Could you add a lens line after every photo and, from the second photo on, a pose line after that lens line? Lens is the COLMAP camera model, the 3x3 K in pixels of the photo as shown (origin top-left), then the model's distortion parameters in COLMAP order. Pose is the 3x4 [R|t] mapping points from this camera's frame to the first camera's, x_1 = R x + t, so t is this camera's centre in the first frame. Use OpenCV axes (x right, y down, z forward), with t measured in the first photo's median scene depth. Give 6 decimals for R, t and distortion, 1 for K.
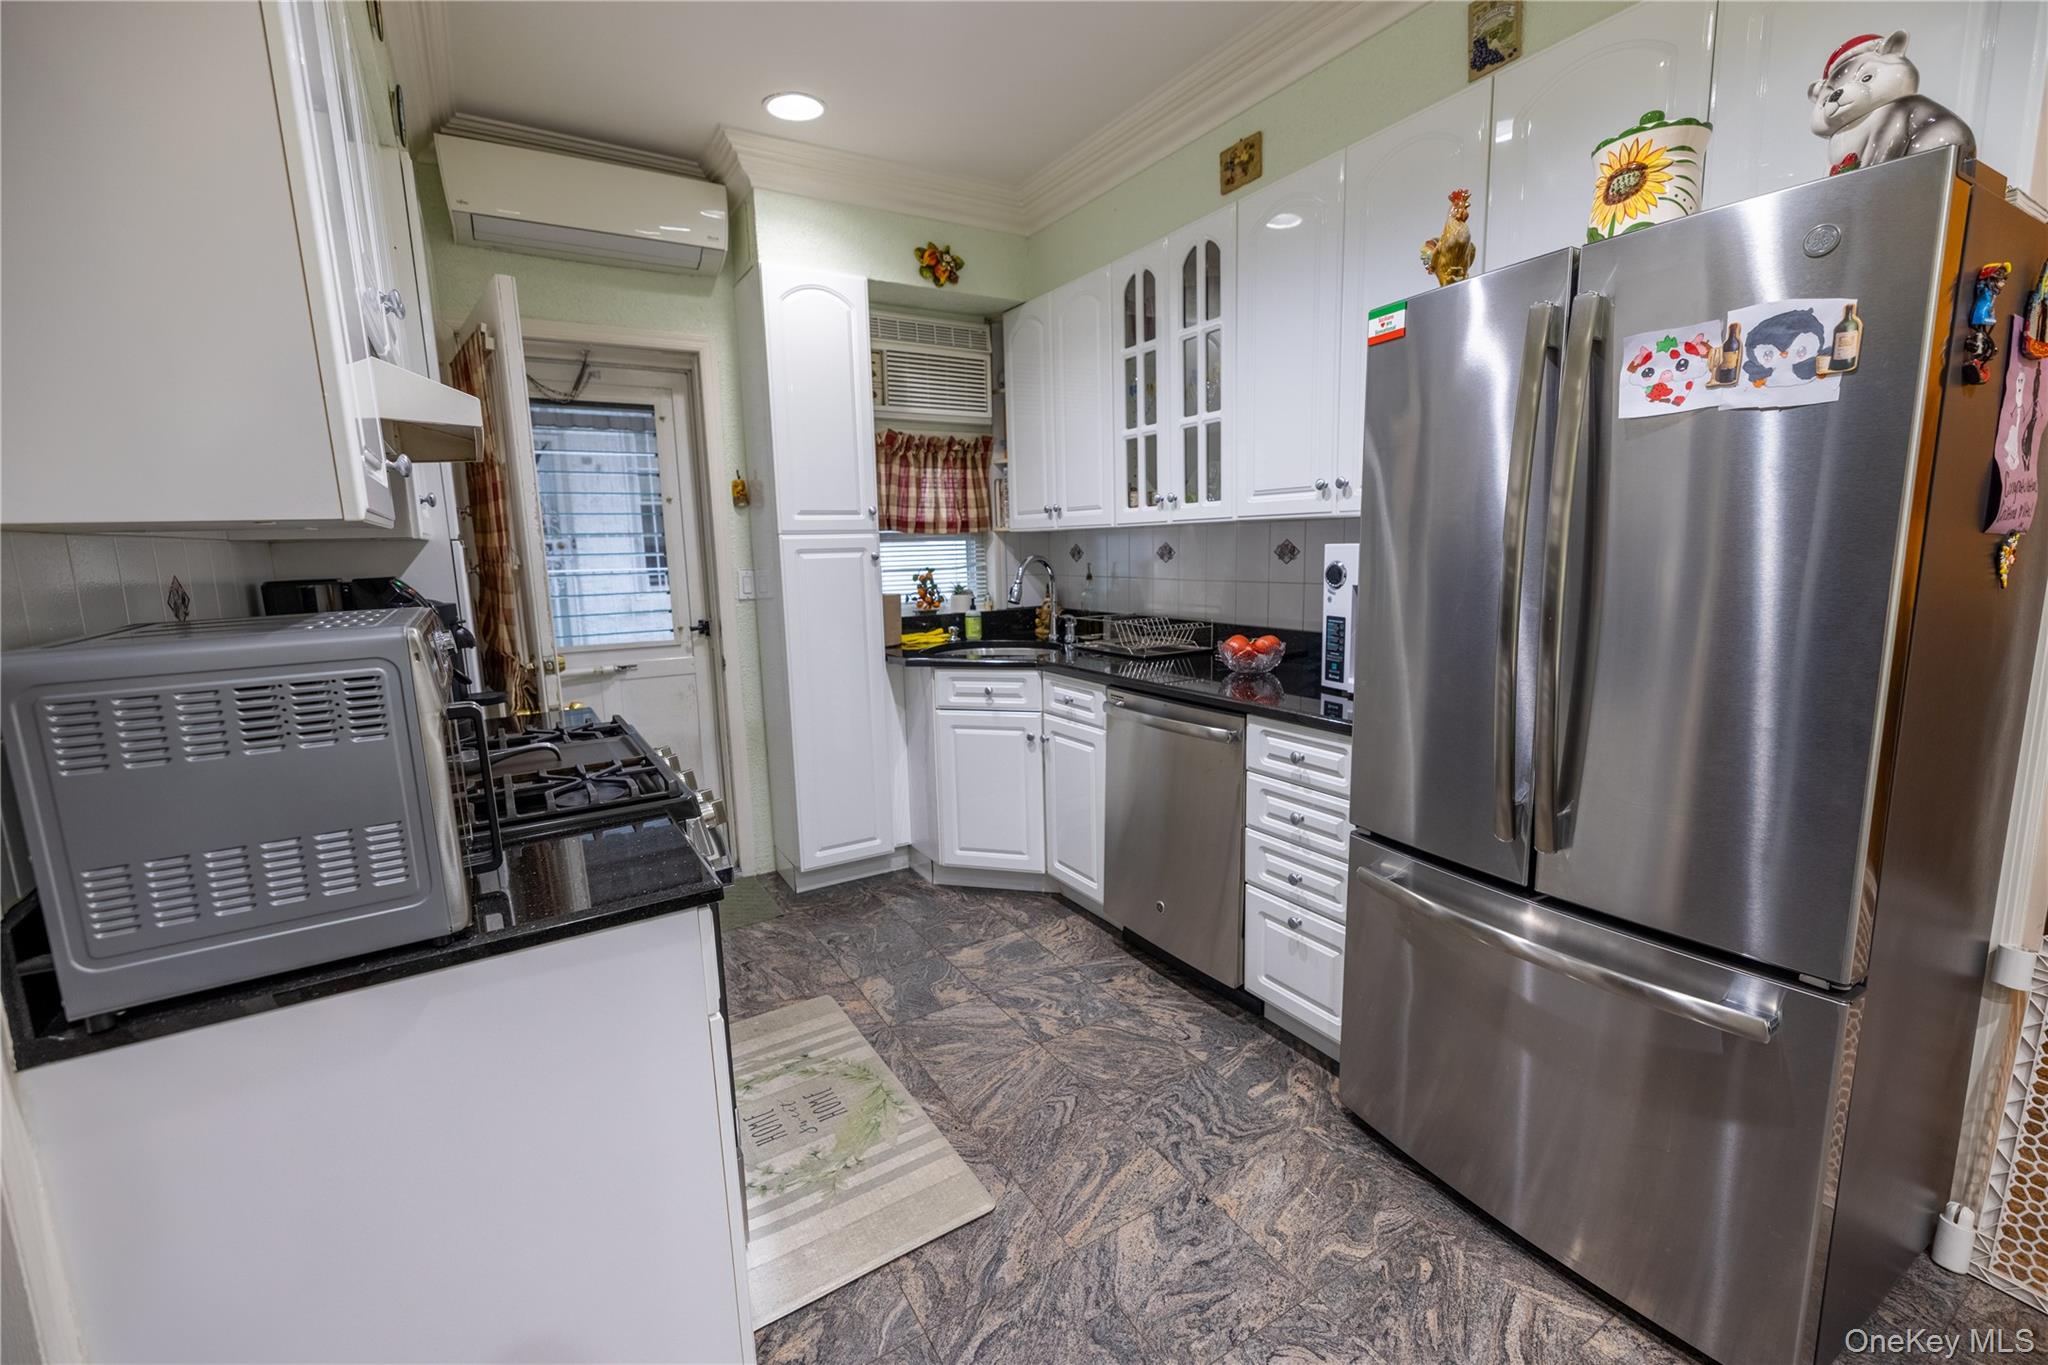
lens RADIAL K [[856.6, 0, 1030.0], [0, 856.6, 674.4], [0, 0, 1]] dist [0.001575, 0.000291]
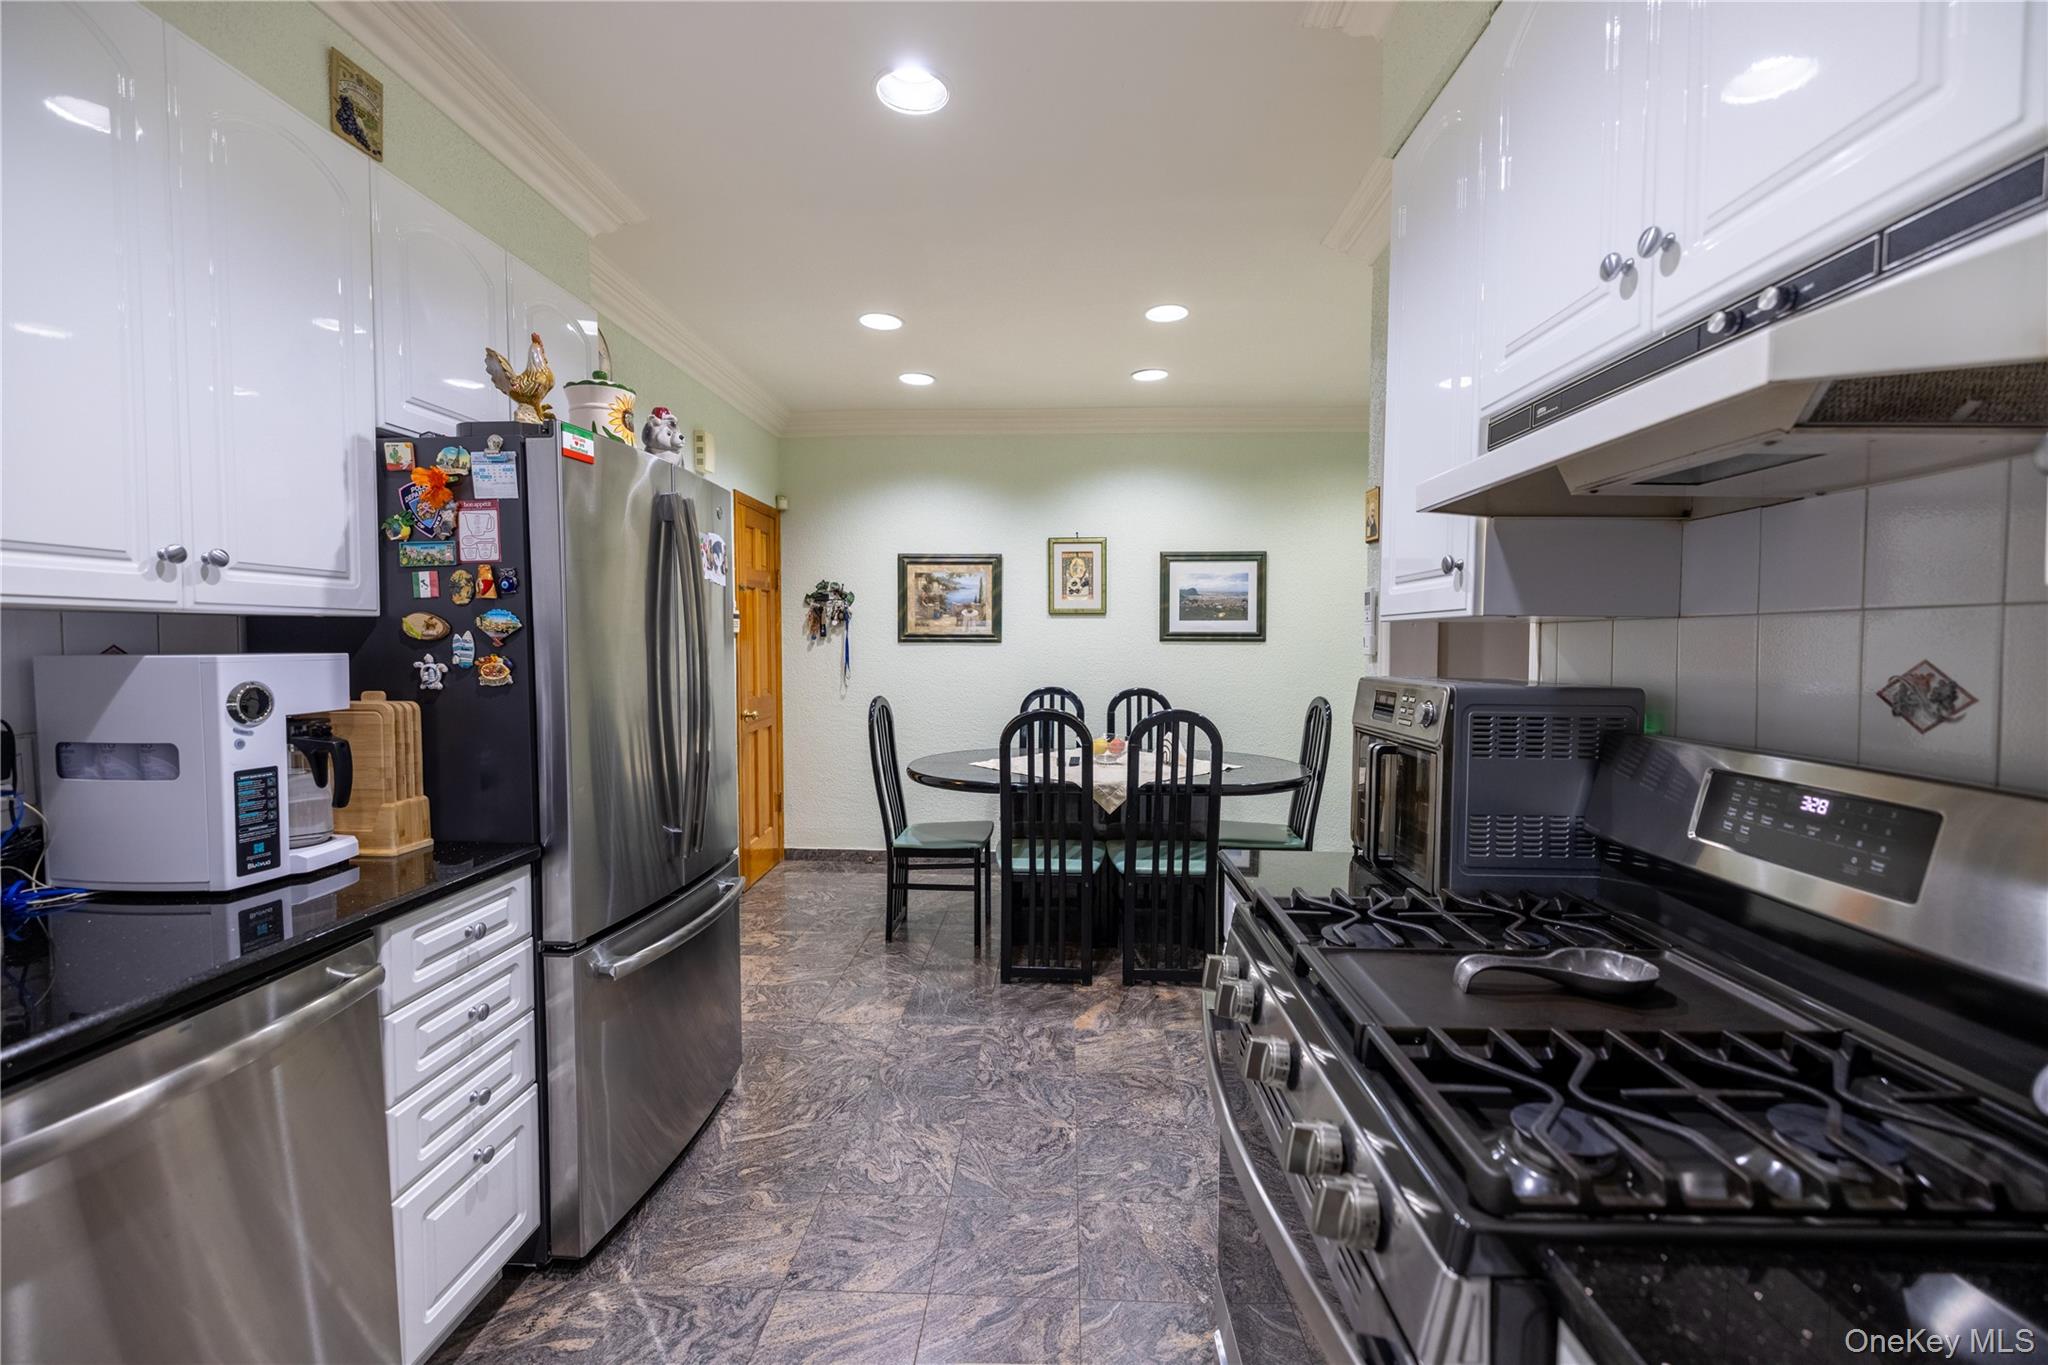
lens RADIAL K [[856.6, 0, 1030.0], [0, 856.6, 674.4], [0, 0, 1]] dist [0.001575, 0.000291]
pose [[-0.828607, -0.000282, 0.559830, -0.338722], [0.104850, 0.982226, 0.155684, -0.125839], [-0.549924, 0.187699, -0.813850, 0.856084]]
